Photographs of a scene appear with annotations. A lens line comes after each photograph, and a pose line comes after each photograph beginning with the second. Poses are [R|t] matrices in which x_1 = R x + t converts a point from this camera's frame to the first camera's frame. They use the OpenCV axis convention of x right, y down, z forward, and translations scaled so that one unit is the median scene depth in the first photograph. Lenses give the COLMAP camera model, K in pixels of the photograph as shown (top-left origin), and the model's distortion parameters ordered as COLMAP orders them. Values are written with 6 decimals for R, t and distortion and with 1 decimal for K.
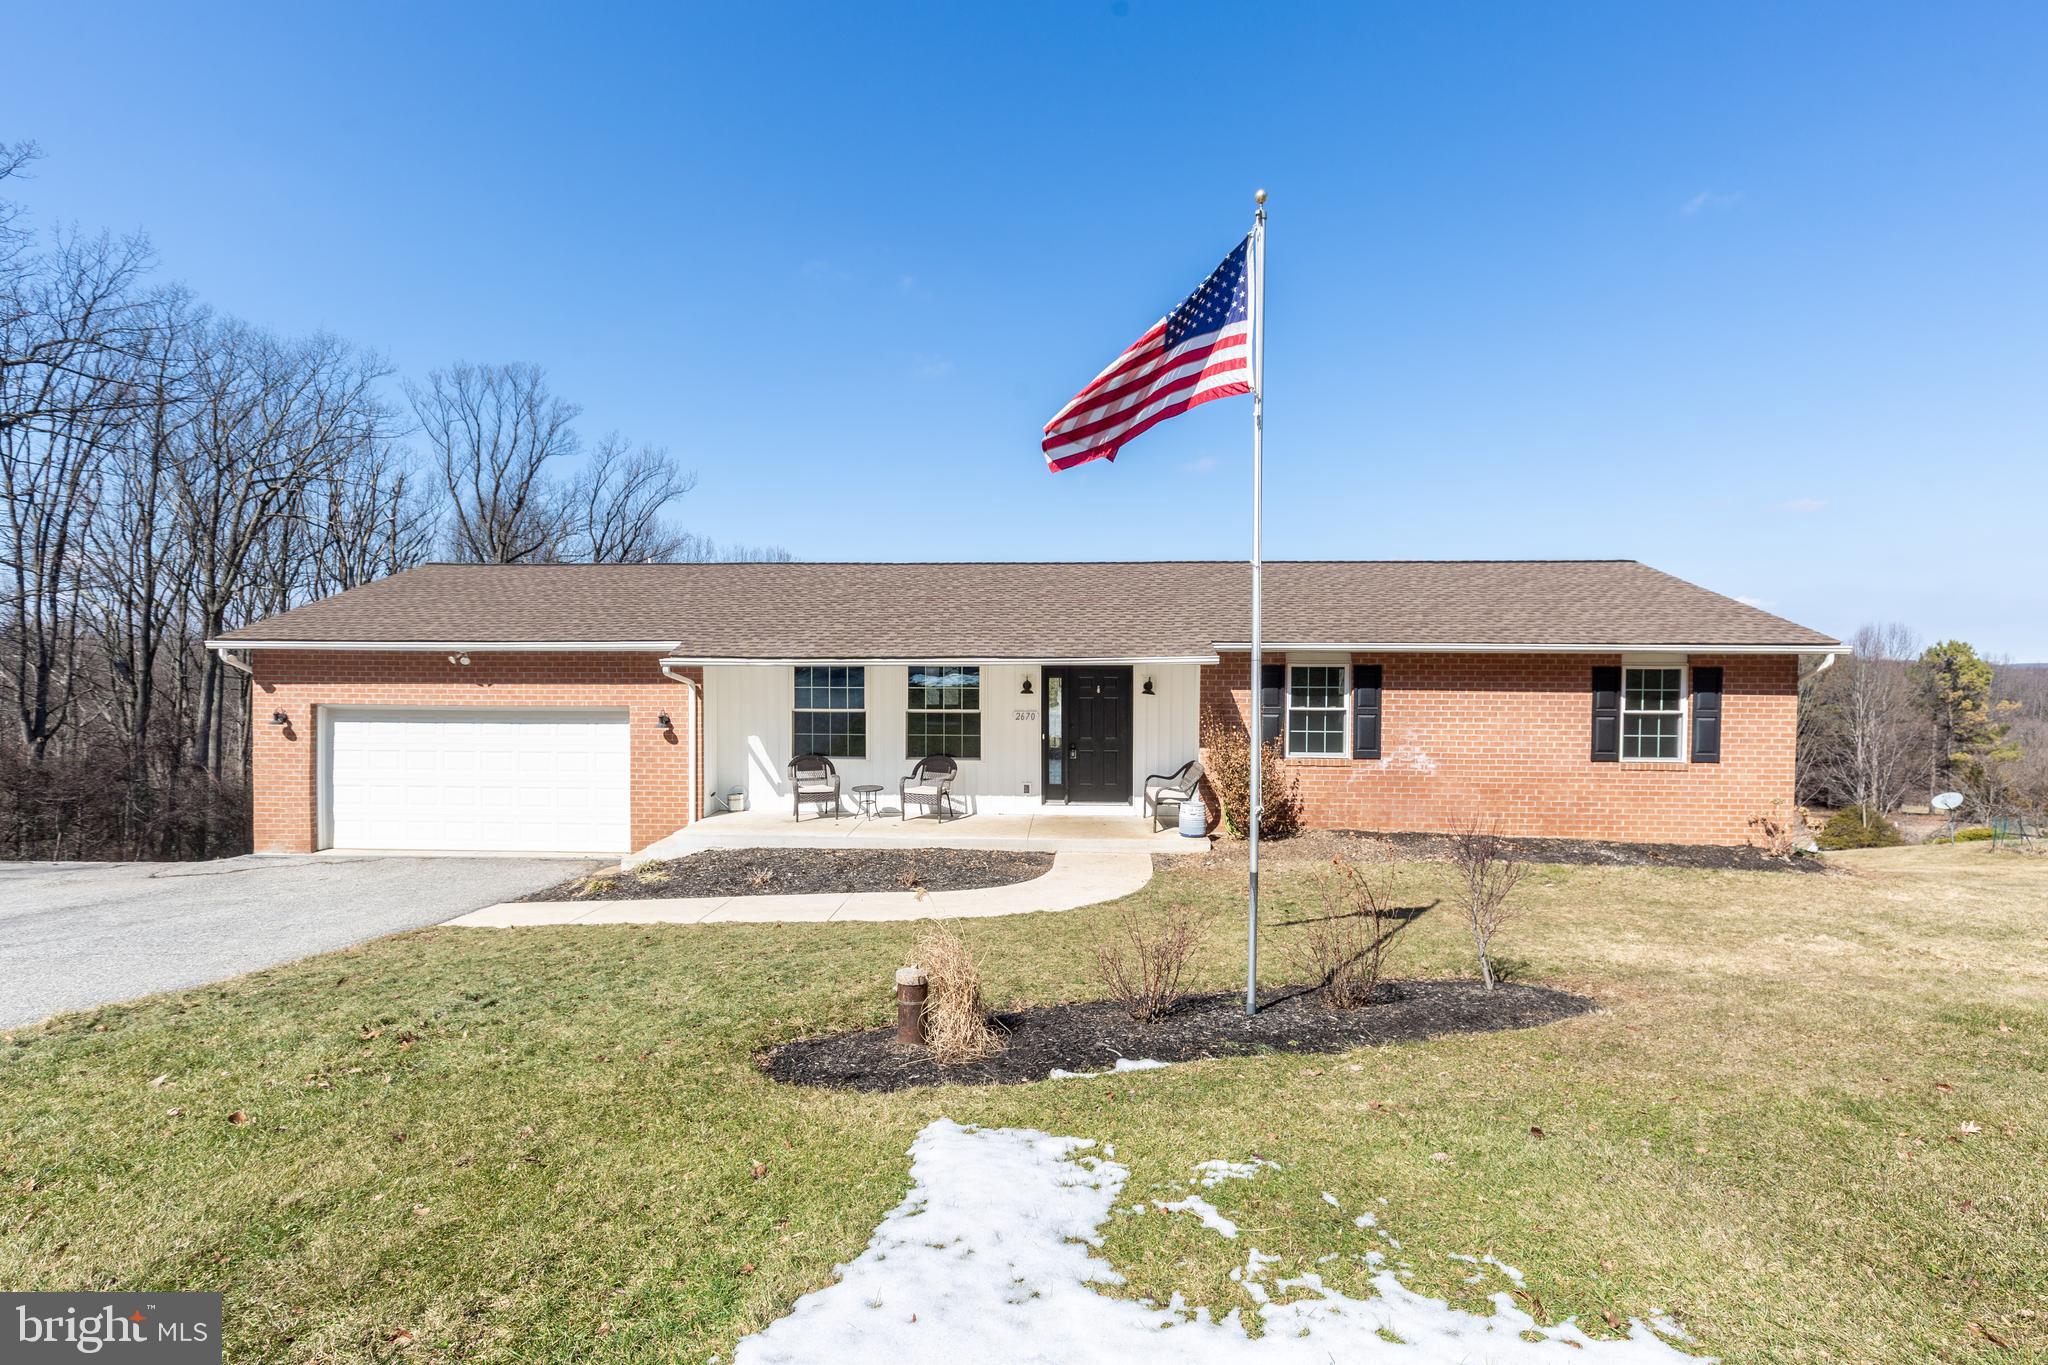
lens RADIAL K [[971.5, 0, 1024.3], [0, 971.5, 680.0], [0, 0, 1]] dist [-0.002277, -0.000110]
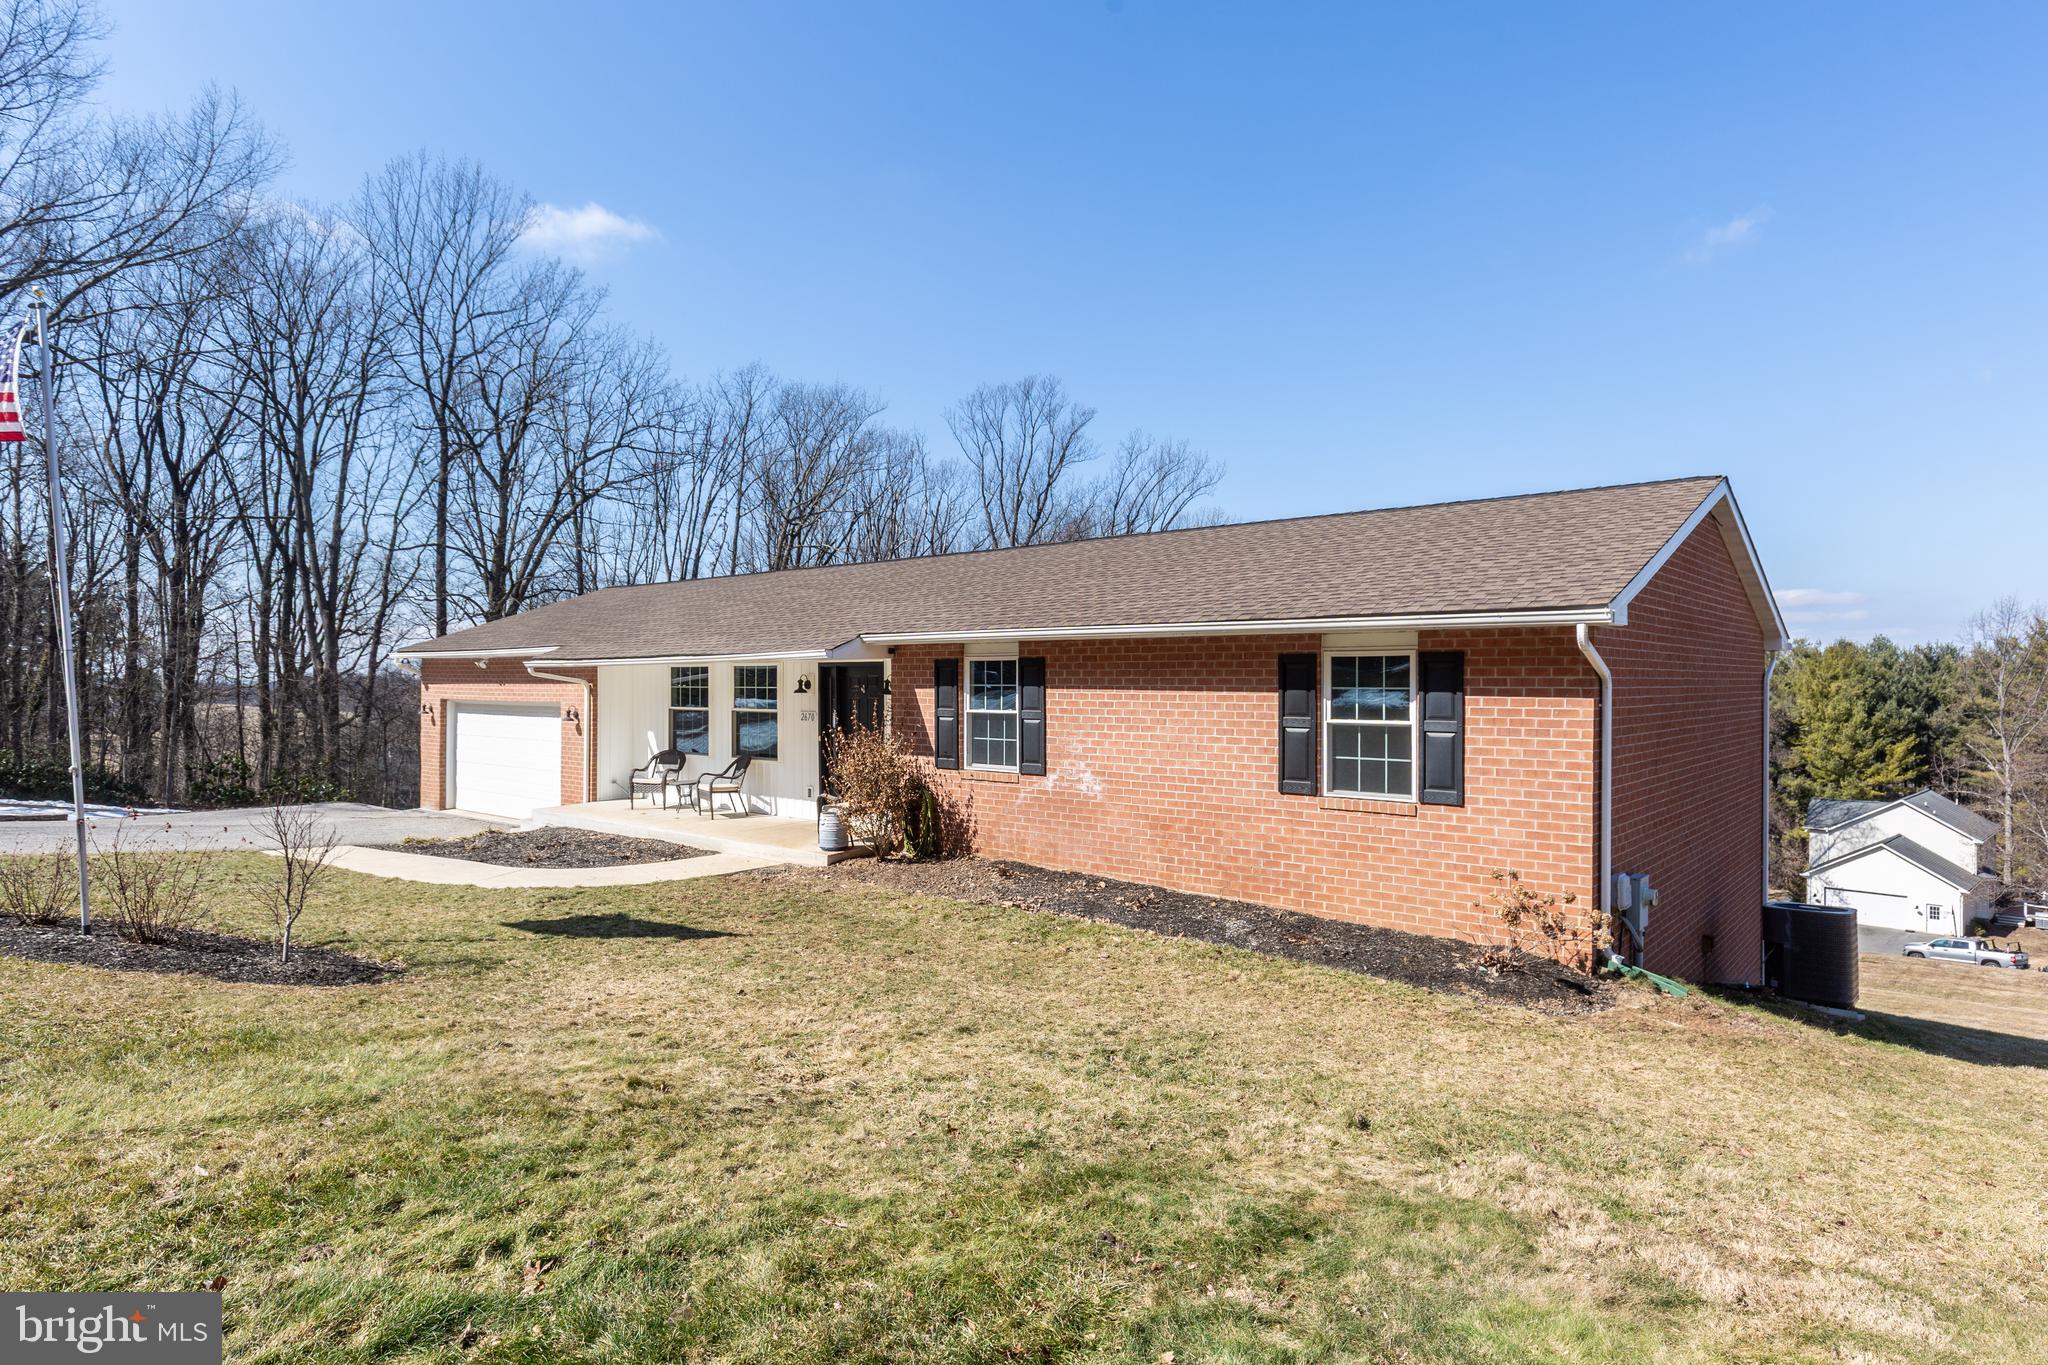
lens RADIAL K [[1141.2, 0, 1022.4], [0, 1141.2, 682.5], [0, 0, 1]] dist [-0.007650, -0.001309]
pose [[0.791612, -0.002725, -0.611018, 0.920009], [-0.003773, 0.999949, -0.009348, 0.014420], [0.611013, 0.009705, 0.791561, 0.253820]]
